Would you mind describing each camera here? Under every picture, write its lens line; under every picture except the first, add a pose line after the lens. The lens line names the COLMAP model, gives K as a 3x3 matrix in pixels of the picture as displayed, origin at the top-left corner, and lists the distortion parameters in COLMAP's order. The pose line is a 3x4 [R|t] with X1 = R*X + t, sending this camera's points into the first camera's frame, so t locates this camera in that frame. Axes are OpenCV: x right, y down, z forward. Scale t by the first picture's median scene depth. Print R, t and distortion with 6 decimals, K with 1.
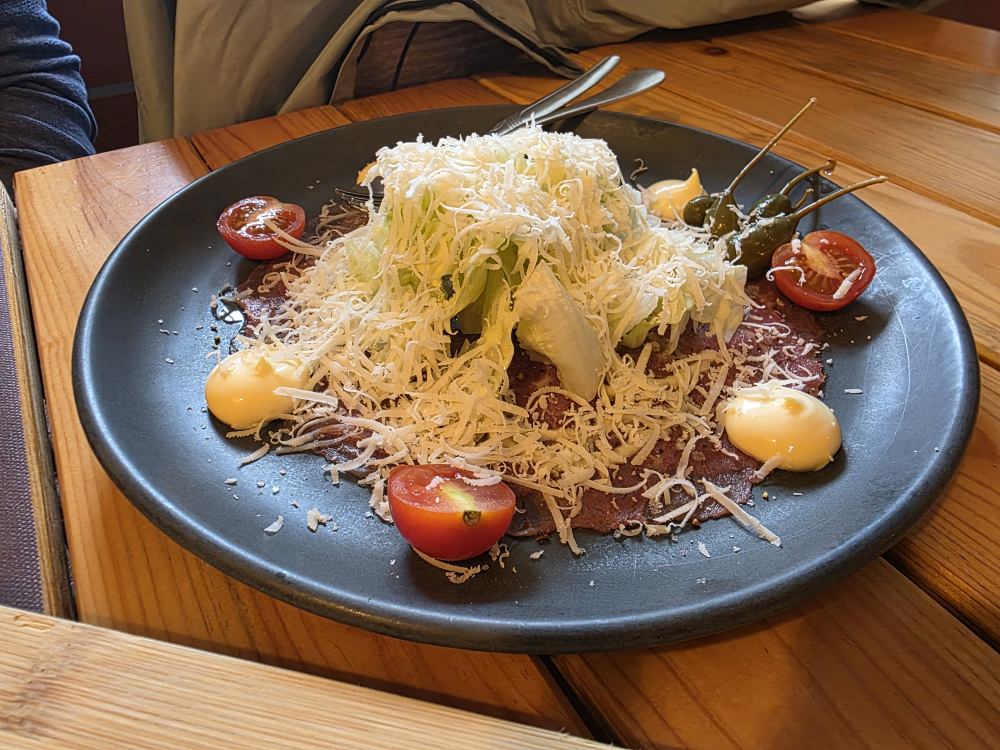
lens RADIAL K [[705.5, 0, 500.0], [0, 705.5, 375.0], [0, 0, 1]] dist [-0.003479, -0.000434]
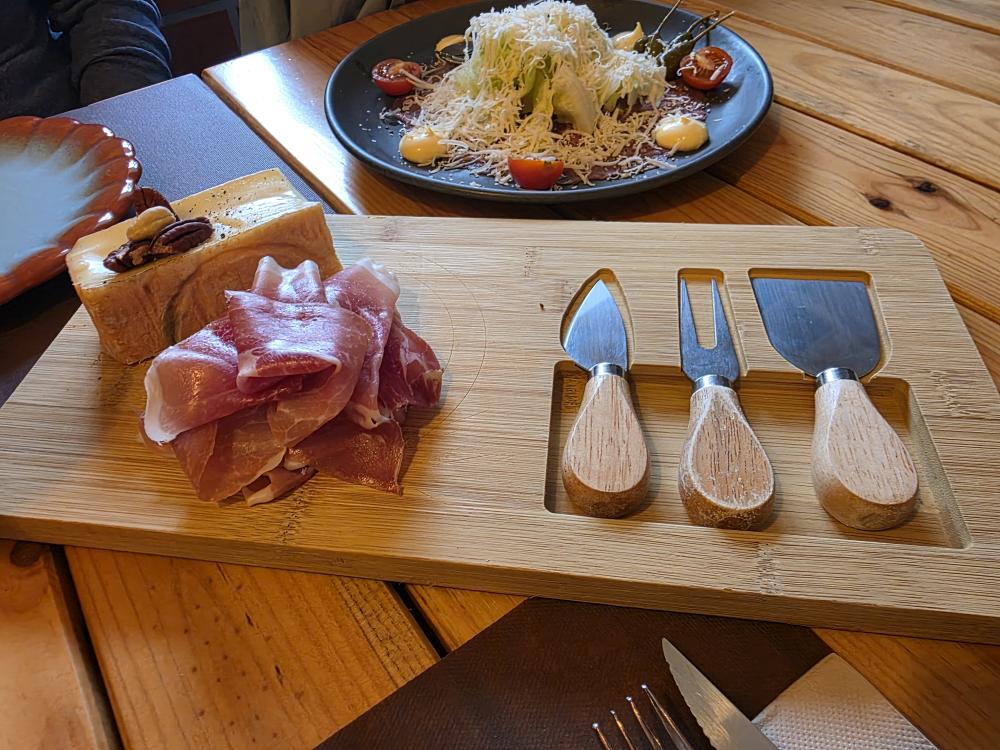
lens RADIAL K [[685.2, 0, 500.0], [0, 685.2, 375.0], [0, 0, 1]] dist [0.001028, 0.000874]
pose [[0.995908, -0.089563, 0.012058, -0.216521], [0.087660, 0.989831, 0.112027, 0.469644], [-0.021969, -0.110512, 0.993632, -1.029292]]
